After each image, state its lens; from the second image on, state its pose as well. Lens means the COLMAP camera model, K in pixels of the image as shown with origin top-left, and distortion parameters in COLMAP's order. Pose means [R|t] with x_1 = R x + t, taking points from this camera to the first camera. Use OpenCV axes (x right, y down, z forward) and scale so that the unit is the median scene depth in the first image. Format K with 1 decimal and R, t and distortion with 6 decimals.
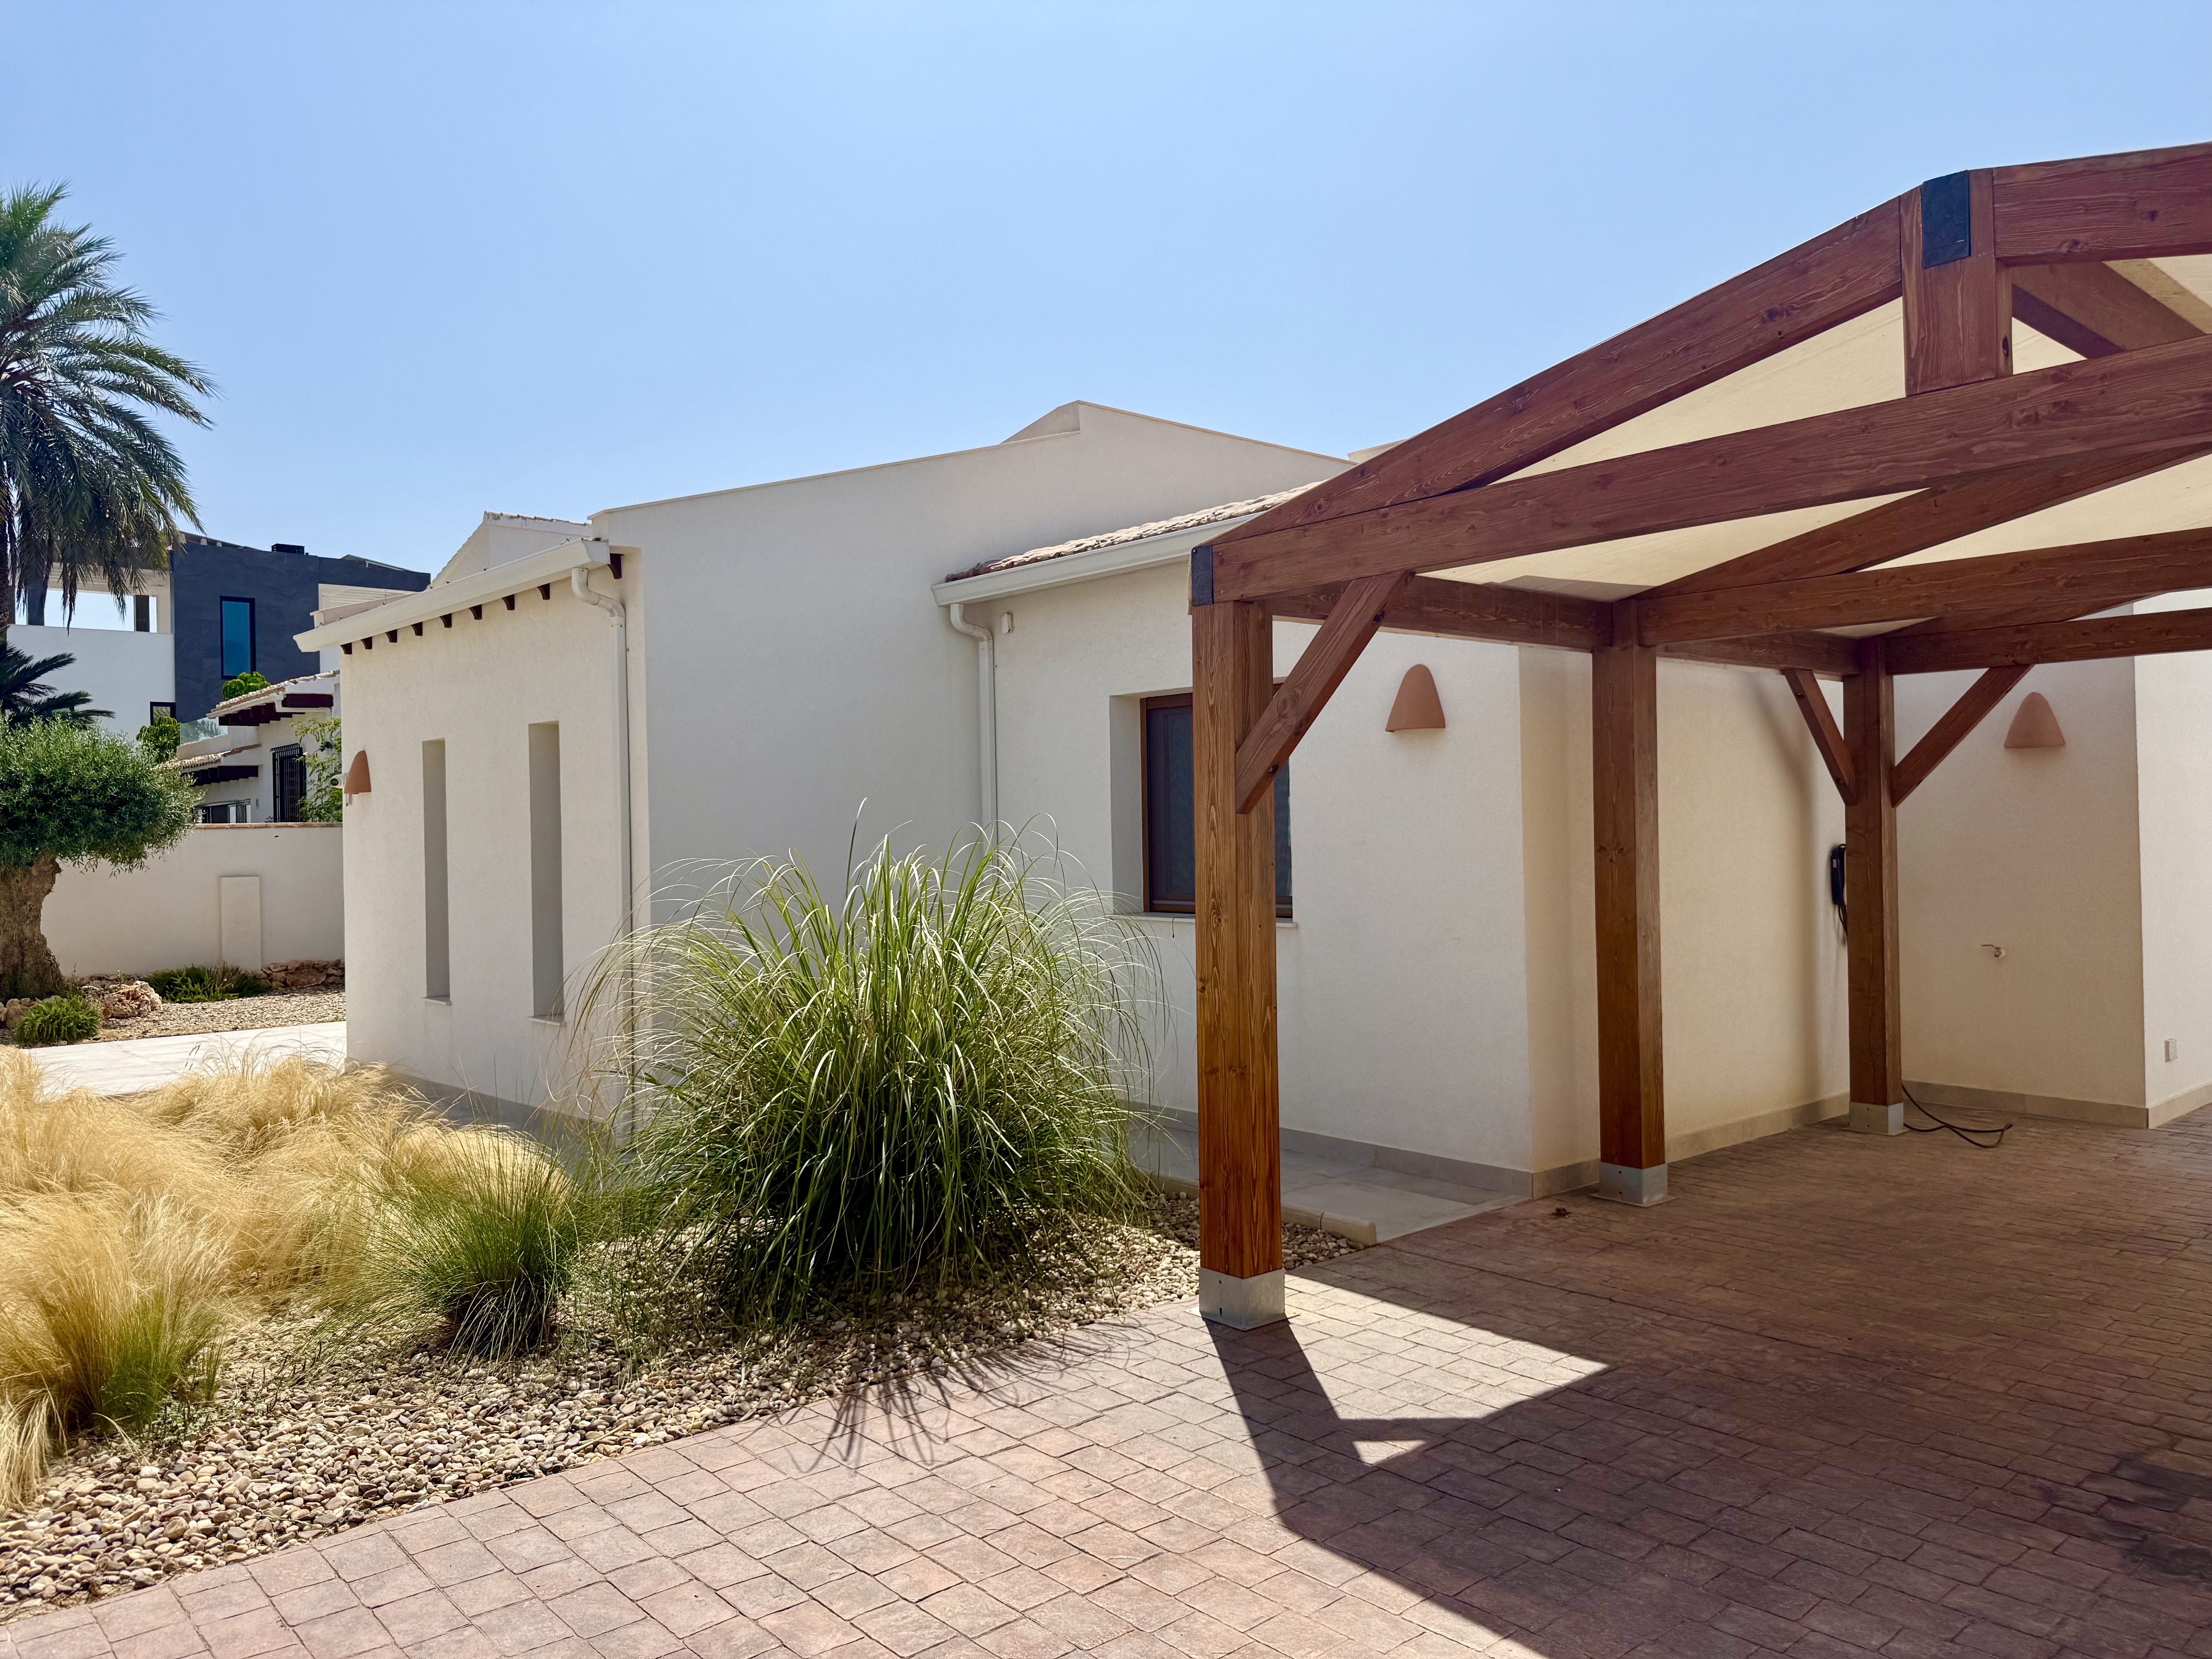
lens RADIAL K [[1570.5, 0, 1106.0], [0, 1570.5, 829.5], [0, 0, 1]] dist [0.086578, -0.121025]
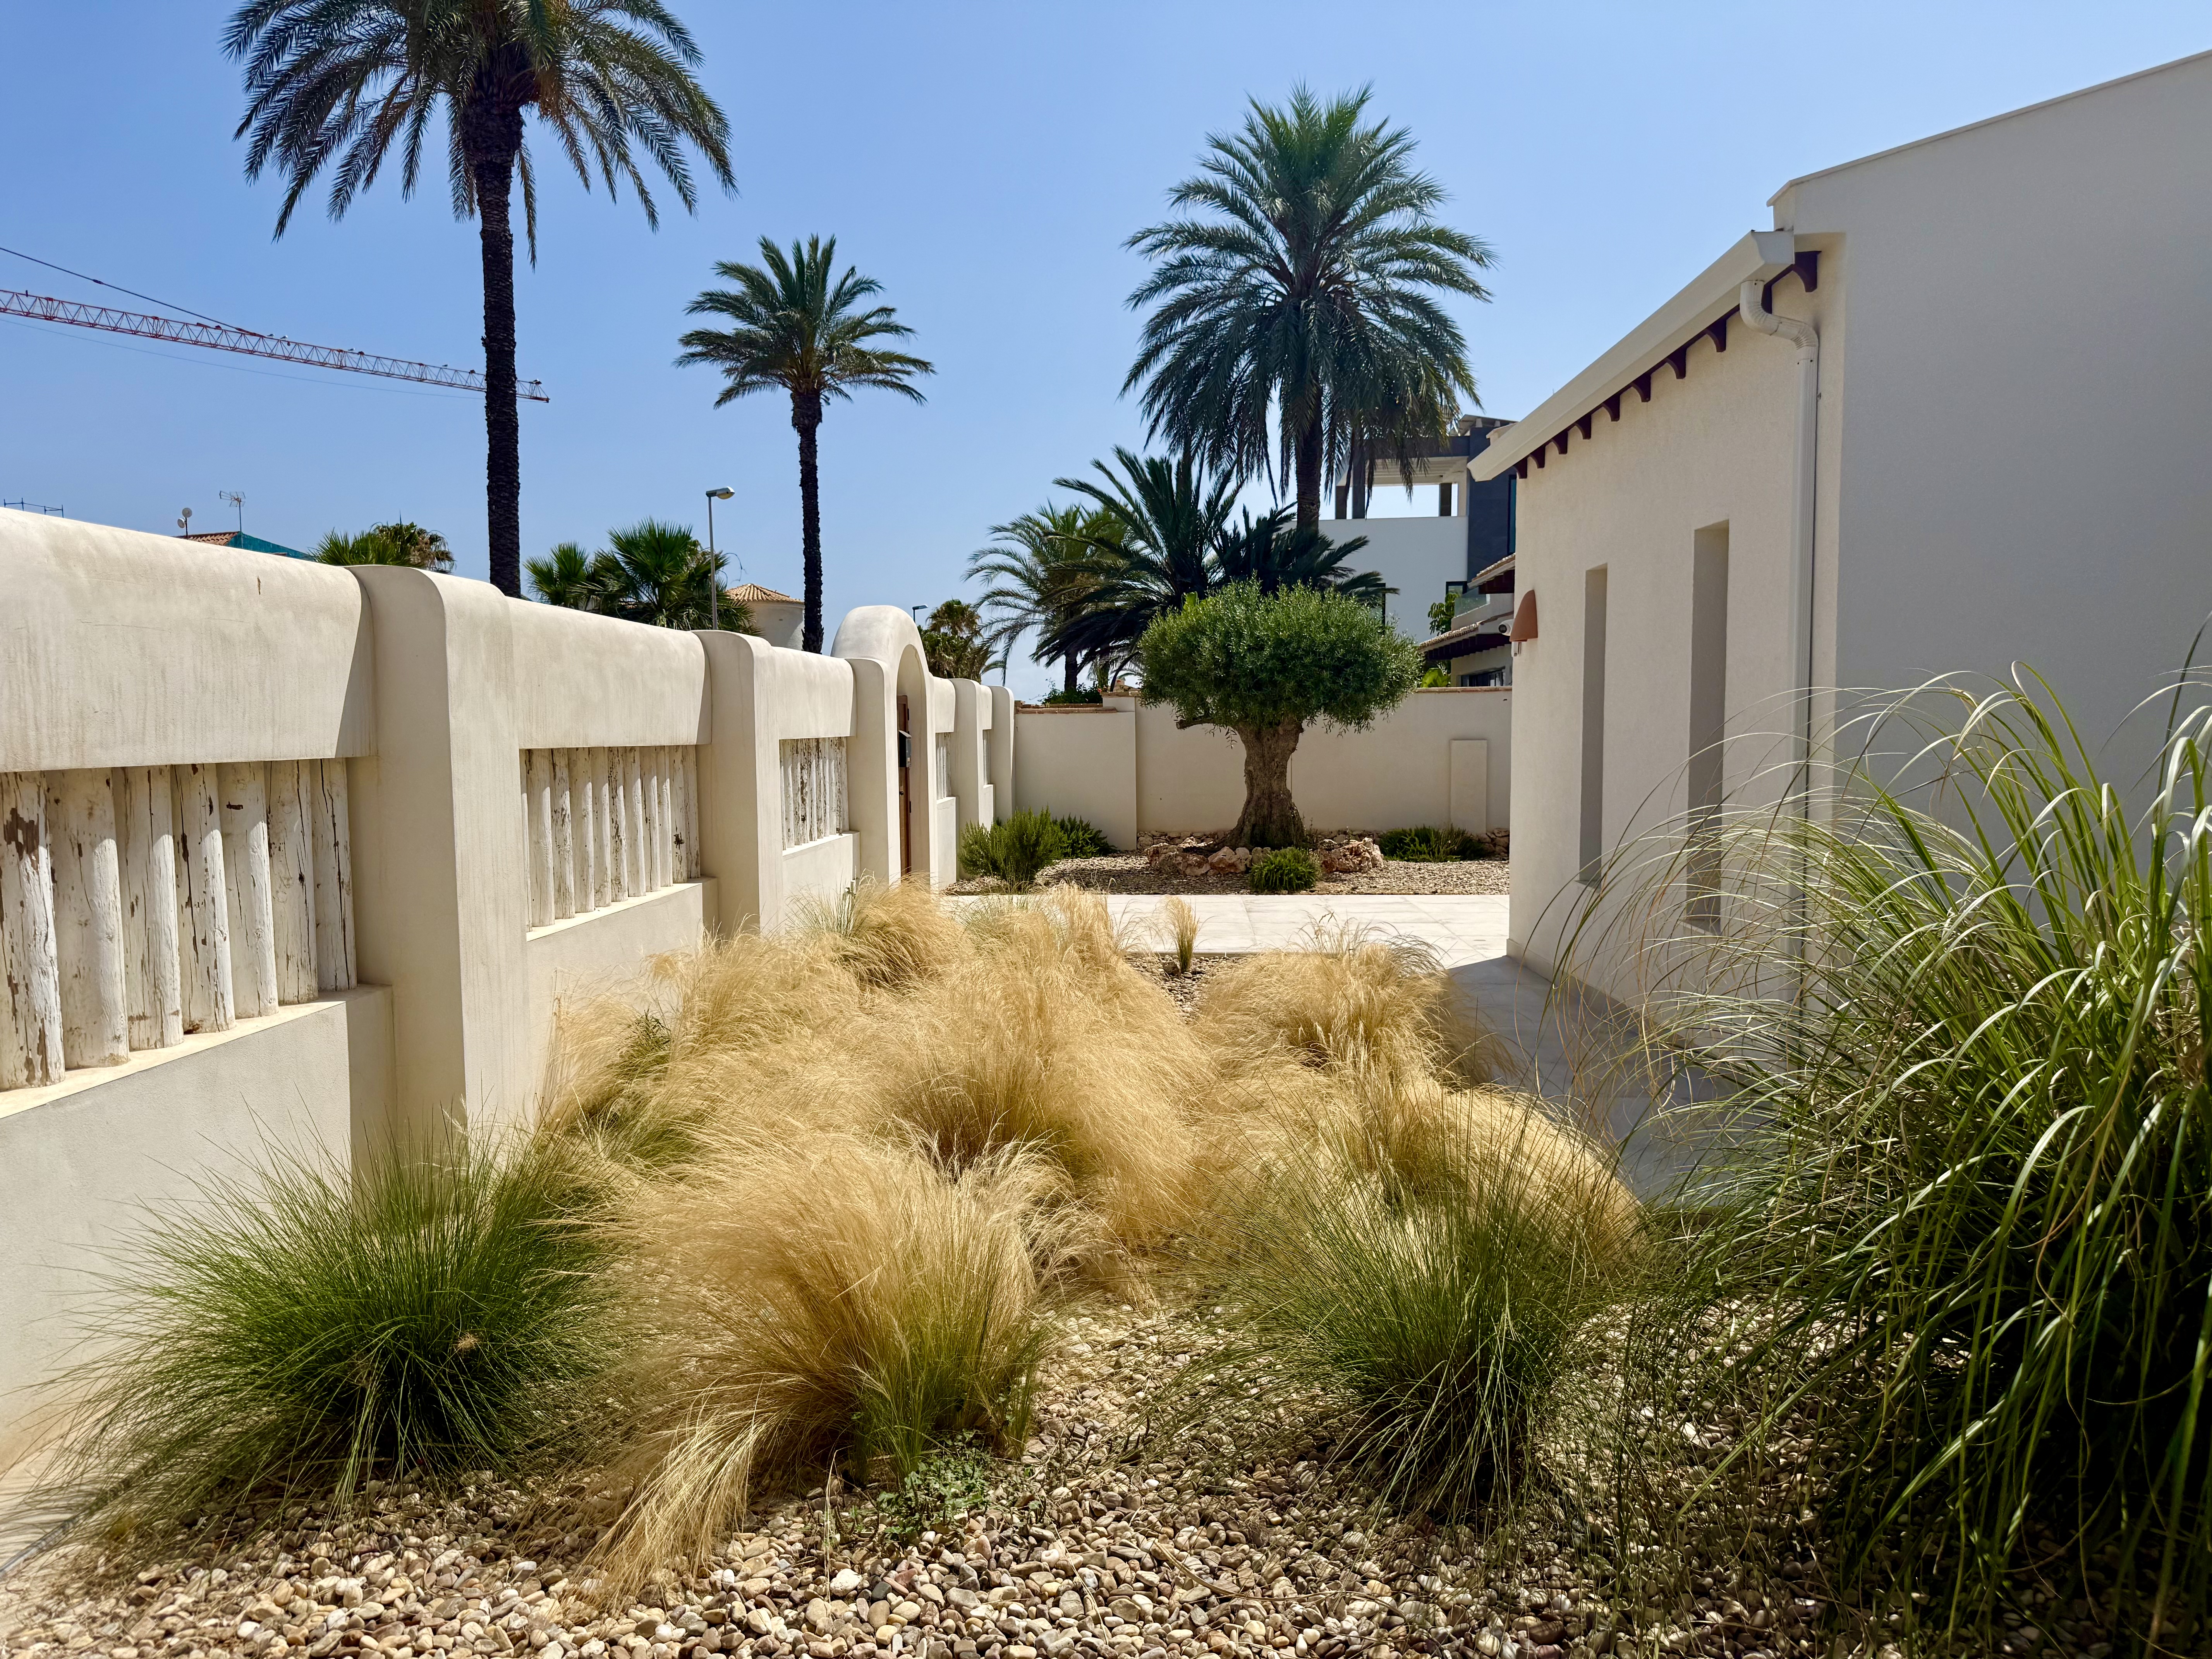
lens RADIAL K [[1520.4, 0, 1102.9], [0, 1520.4, 860.7], [0, 0, 1]] dist [0.123960, -0.234384]
pose [[0.705977, 0.074671, -0.704288, -0.016411], [-0.003699, 0.994802, 0.101764, 0.006206], [0.708225, -0.069238, 0.702583, 0.121884]]
